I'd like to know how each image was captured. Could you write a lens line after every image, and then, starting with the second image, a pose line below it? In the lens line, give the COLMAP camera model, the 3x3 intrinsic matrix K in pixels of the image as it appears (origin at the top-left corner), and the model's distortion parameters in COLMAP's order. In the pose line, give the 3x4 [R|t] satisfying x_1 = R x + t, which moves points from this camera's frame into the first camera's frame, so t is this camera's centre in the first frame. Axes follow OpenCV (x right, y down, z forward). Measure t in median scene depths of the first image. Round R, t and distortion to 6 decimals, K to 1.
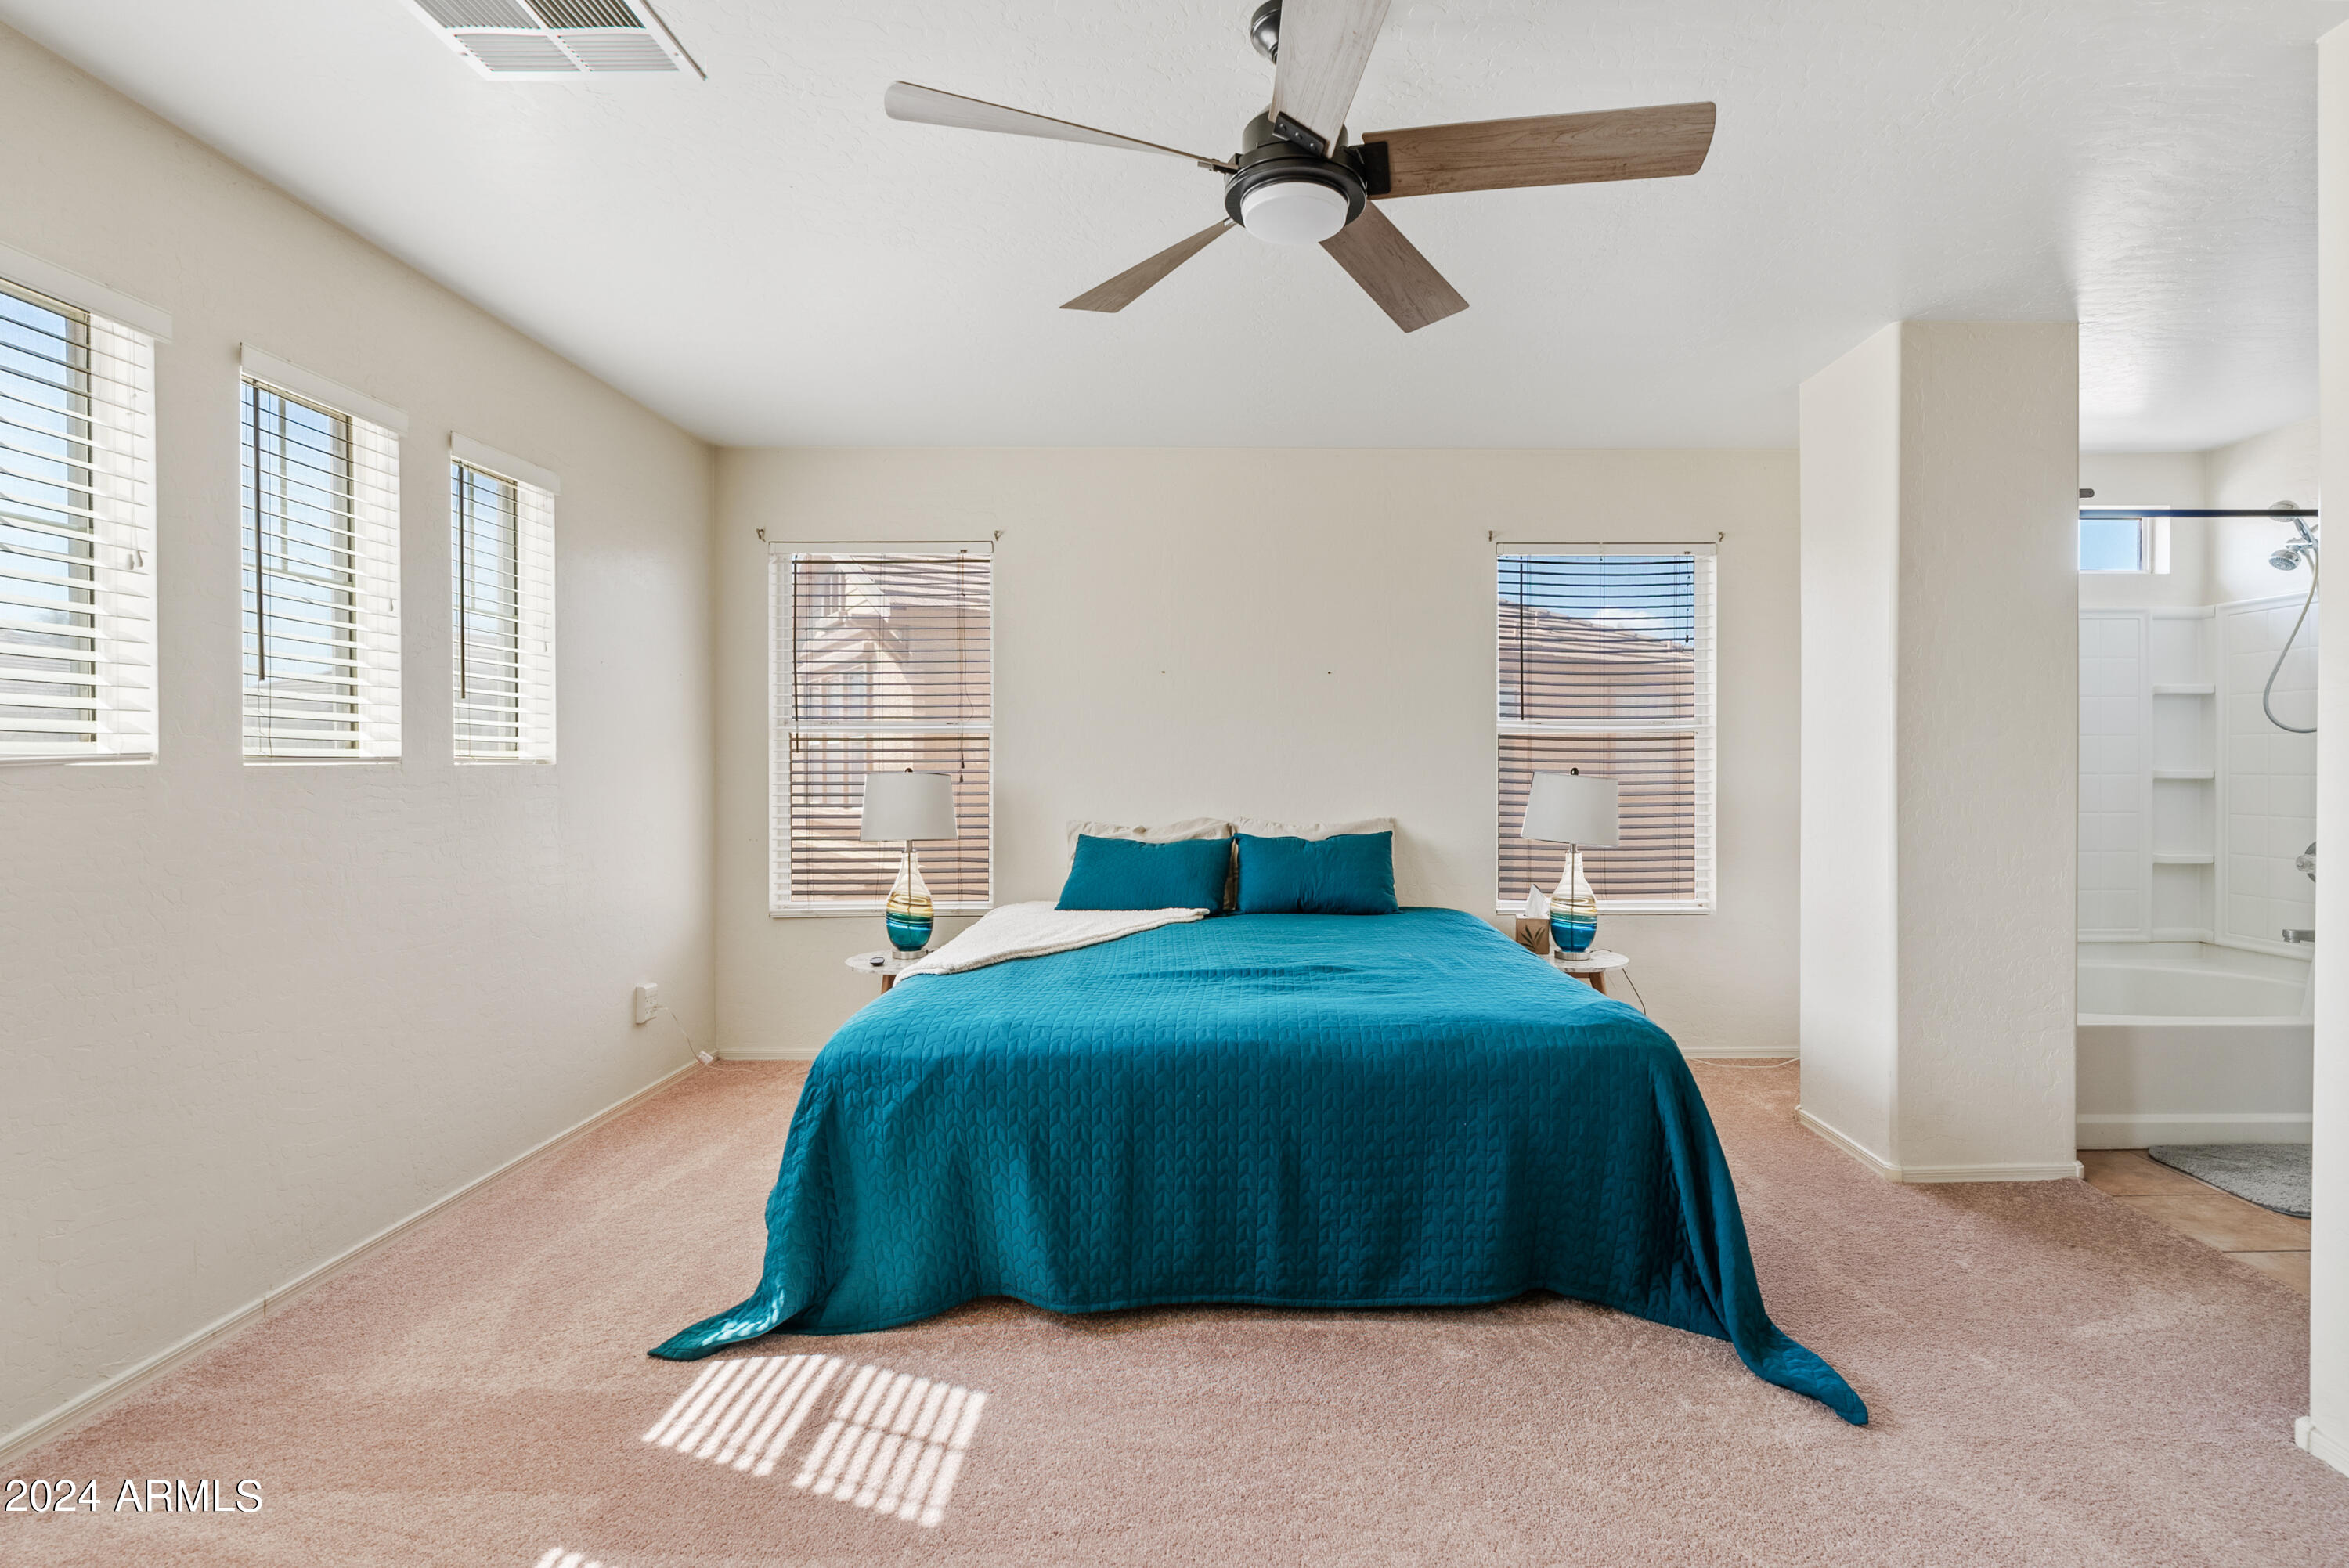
lens RADIAL K [[1118.4, 0, 1183.5], [0, 1118.4, 757.1], [0, 0, 1]] dist [-0.002854, 0.000611]
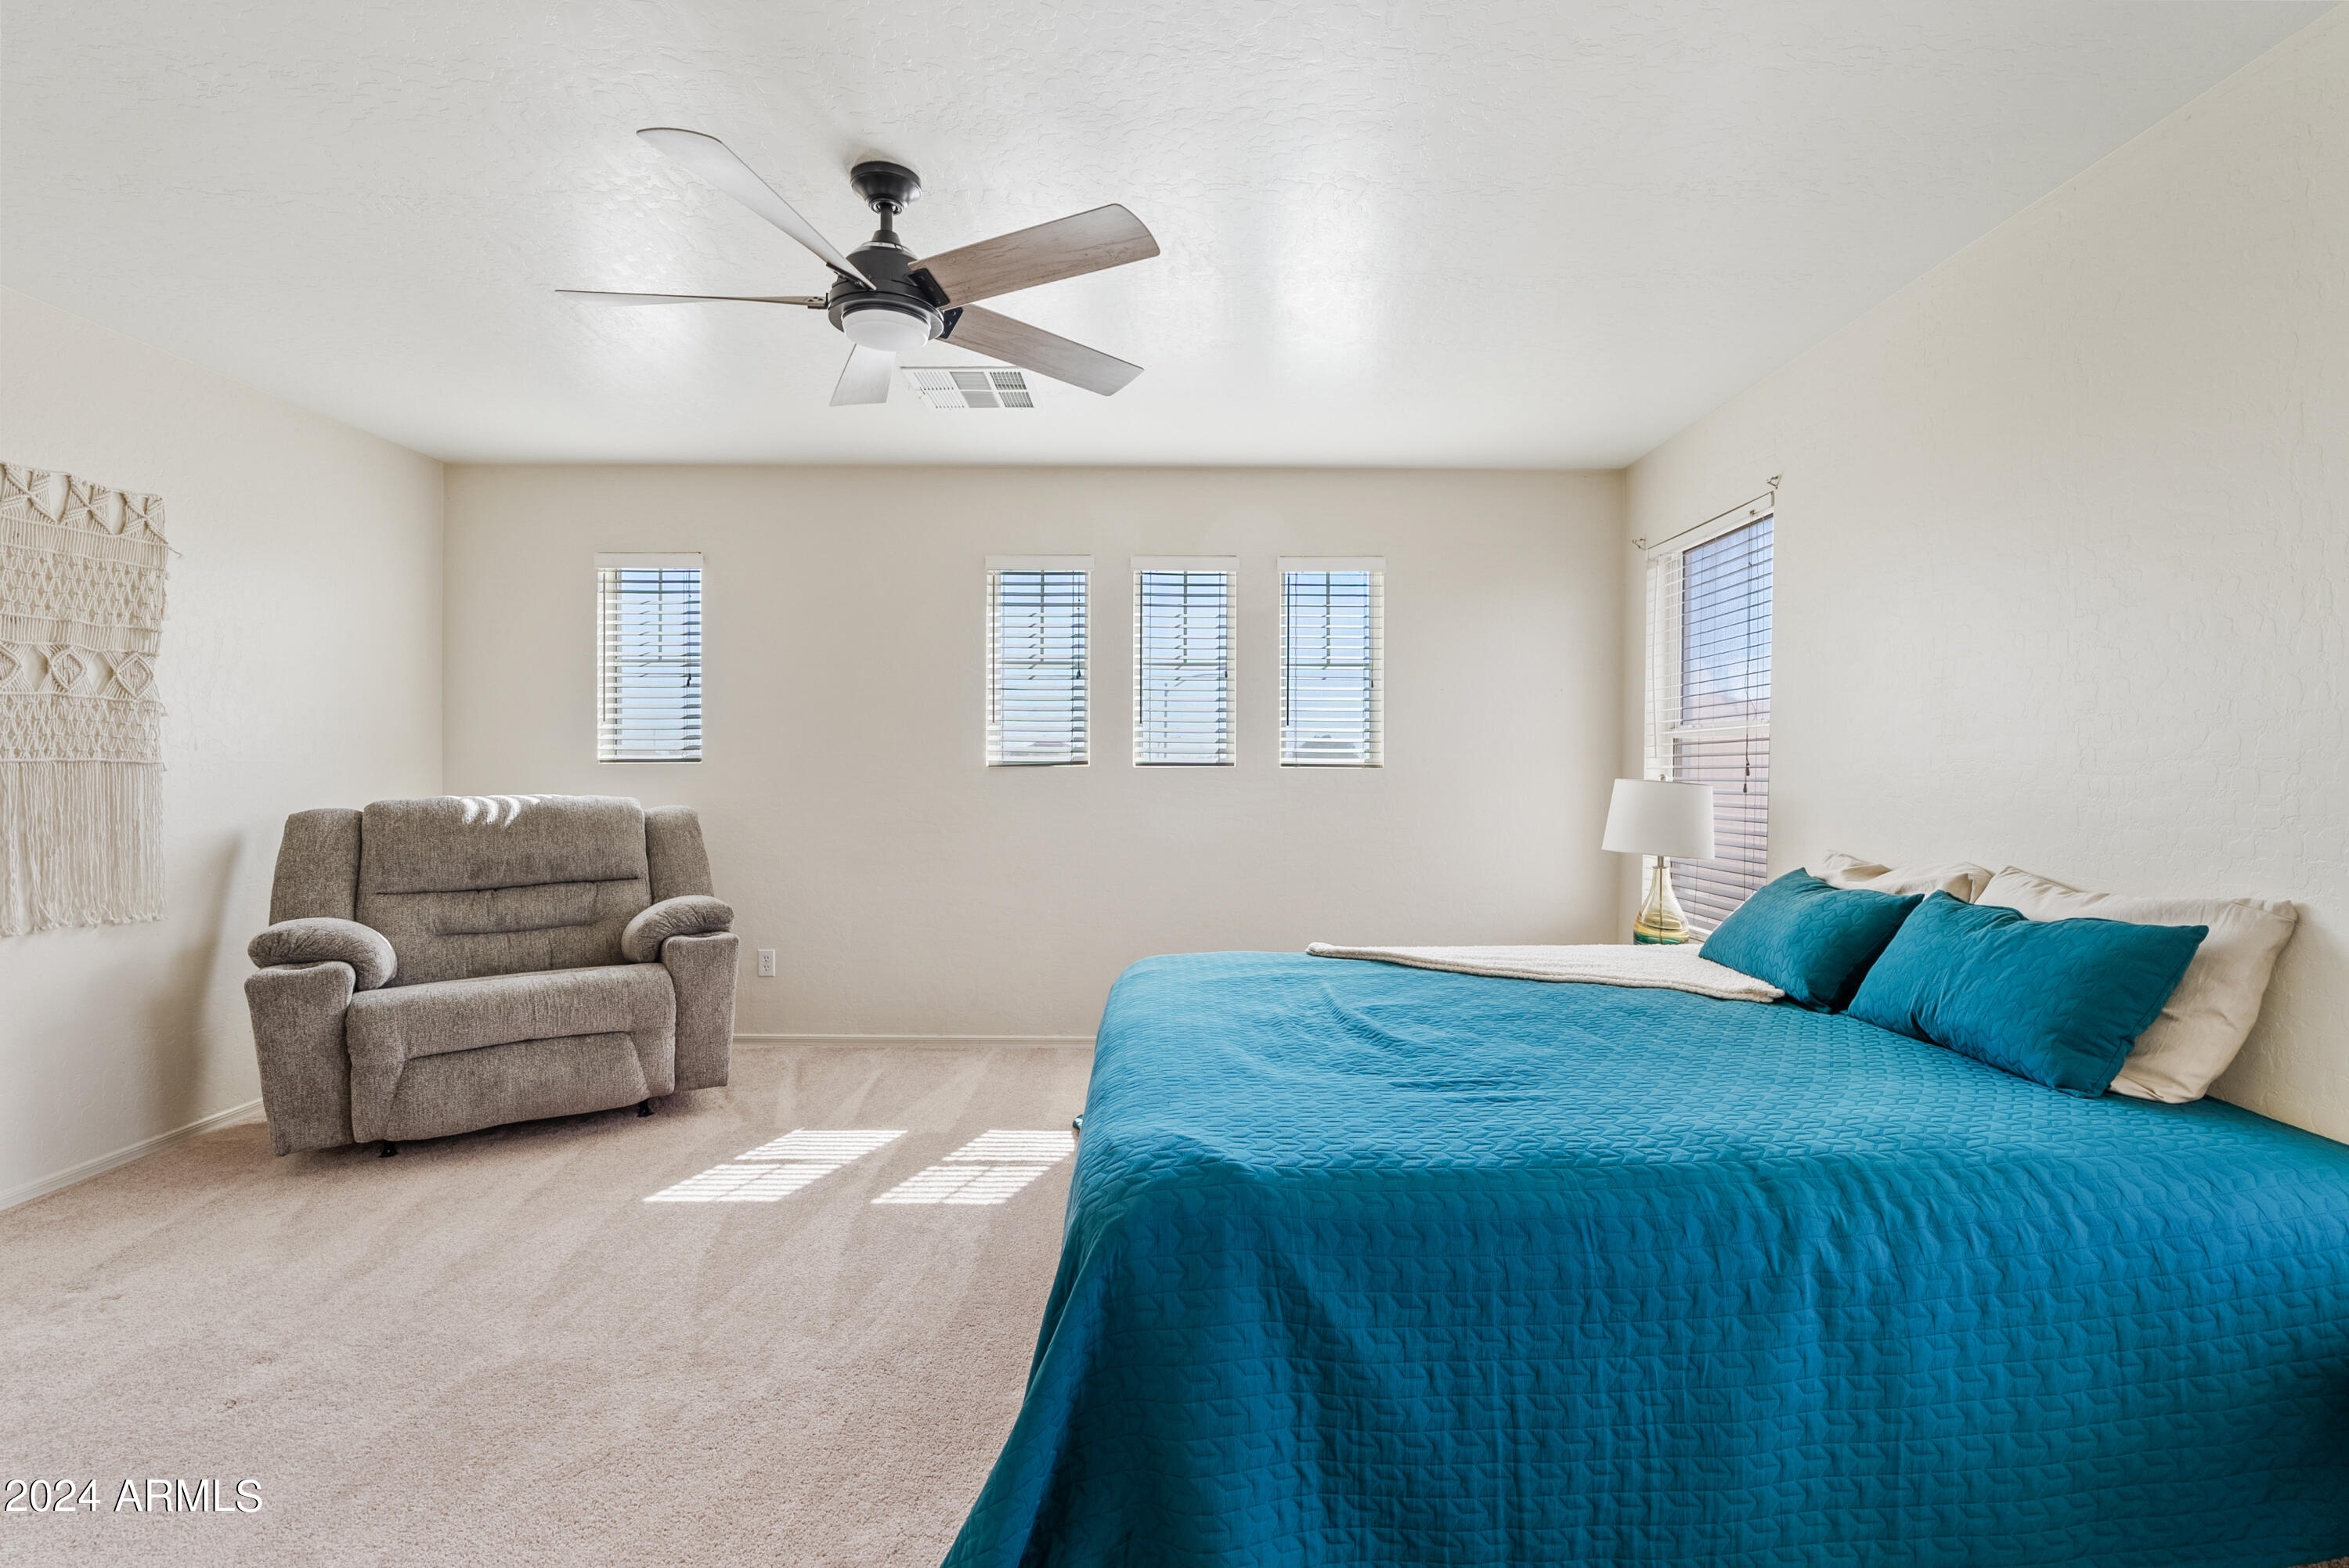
lens RADIAL K [[1029.6, 0, 1176.9], [0, 1029.6, 750.0], [0, 0, 1]] dist [-0.000555, 0.000104]
pose [[0.028555, -0.020634, -0.999379, 1.116043], [-0.006570, 0.999761, -0.020830, 0.019163], [0.999571, 0.007161, 0.028412, 1.143615]]
